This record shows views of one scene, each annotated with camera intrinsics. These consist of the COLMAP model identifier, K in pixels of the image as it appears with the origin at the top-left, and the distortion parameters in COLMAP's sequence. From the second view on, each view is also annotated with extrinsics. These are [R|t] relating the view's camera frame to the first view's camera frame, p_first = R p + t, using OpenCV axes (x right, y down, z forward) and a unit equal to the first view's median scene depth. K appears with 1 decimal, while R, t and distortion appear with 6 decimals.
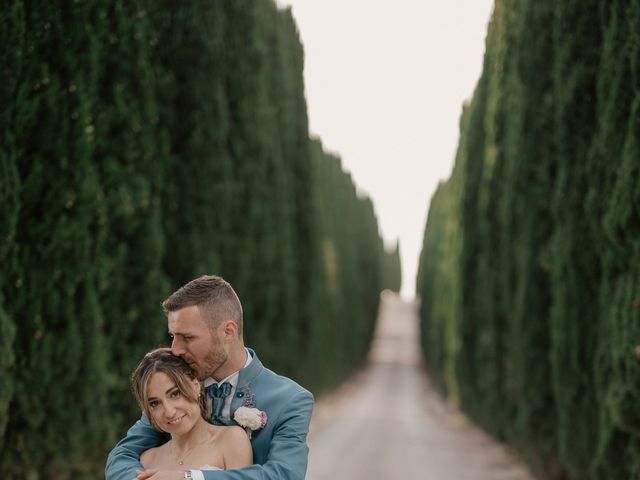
lens RADIAL K [[1127.9, 0, 320.0], [0, 1127.9, 240.0], [0, 0, 1]] dist [0.038523, 0.029870]
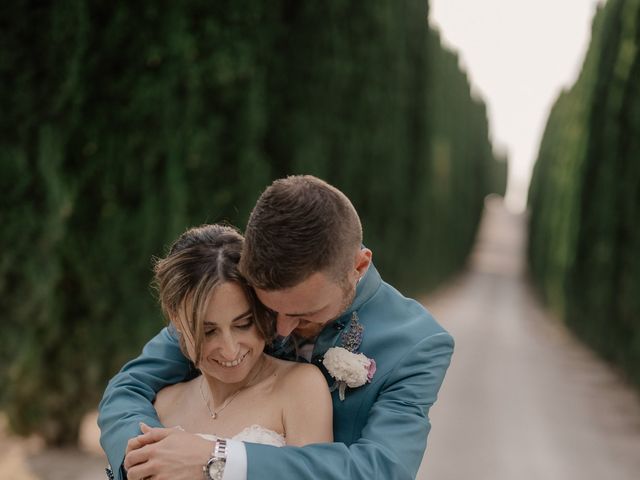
lens RADIAL K [[1127.9, 0, 320.0], [0, 1127.9, 240.0], [0, 0, 1]] dist [0.038523, 0.029870]
pose [[0.993005, 0.074817, -0.091339, -0.005861], [-0.066375, 0.993525, 0.092203, 0.013448], [0.097646, -0.085496, 0.991542, 0.121722]]
